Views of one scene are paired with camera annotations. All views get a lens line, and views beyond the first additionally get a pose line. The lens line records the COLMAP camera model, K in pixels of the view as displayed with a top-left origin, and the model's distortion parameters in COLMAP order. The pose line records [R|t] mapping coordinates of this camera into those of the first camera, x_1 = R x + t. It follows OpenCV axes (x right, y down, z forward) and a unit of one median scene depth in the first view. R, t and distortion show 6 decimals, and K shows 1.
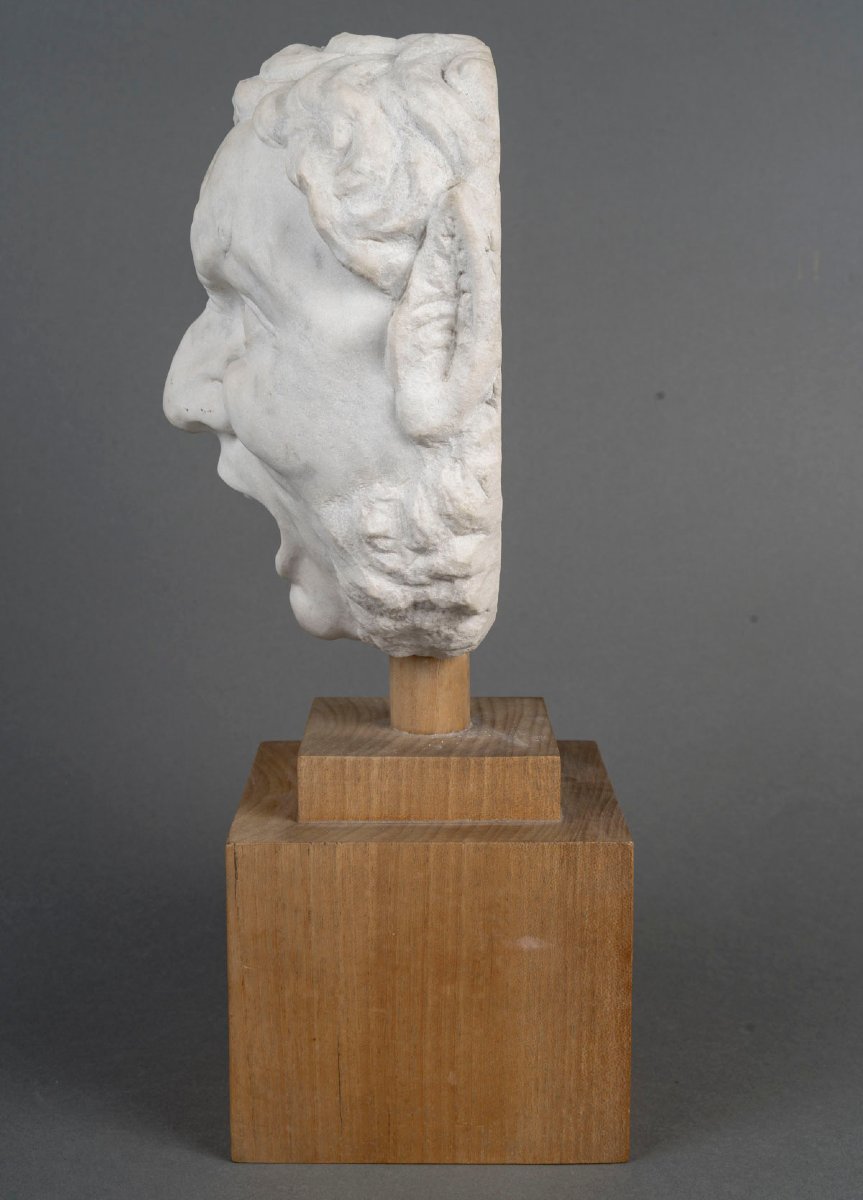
lens RADIAL K [[1823.3, 0, 431.5], [0, 1823.3, 600.0], [0, 0, 1]] dist [-0.000150, -0.013679]
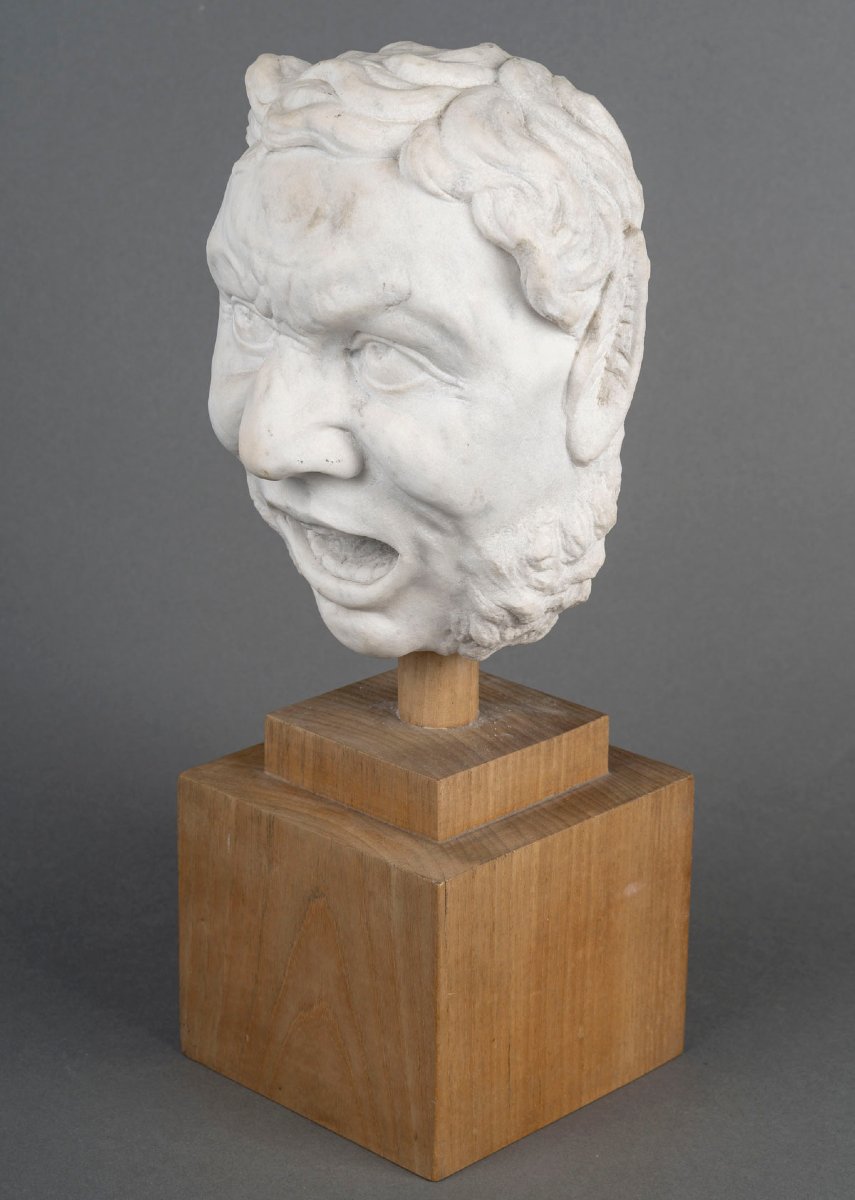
lens RADIAL K [[2827.1, 0, 427.5], [0, 2827.1, 600.0], [0, 0, 1]] dist [-0.001457, 0.030409]
pose [[0.704747, -0.226058, 0.672480, -1.206625], [0.118737, 0.972091, 0.202339, -0.357935], [-0.699452, -0.062750, 0.711919, -0.106546]]
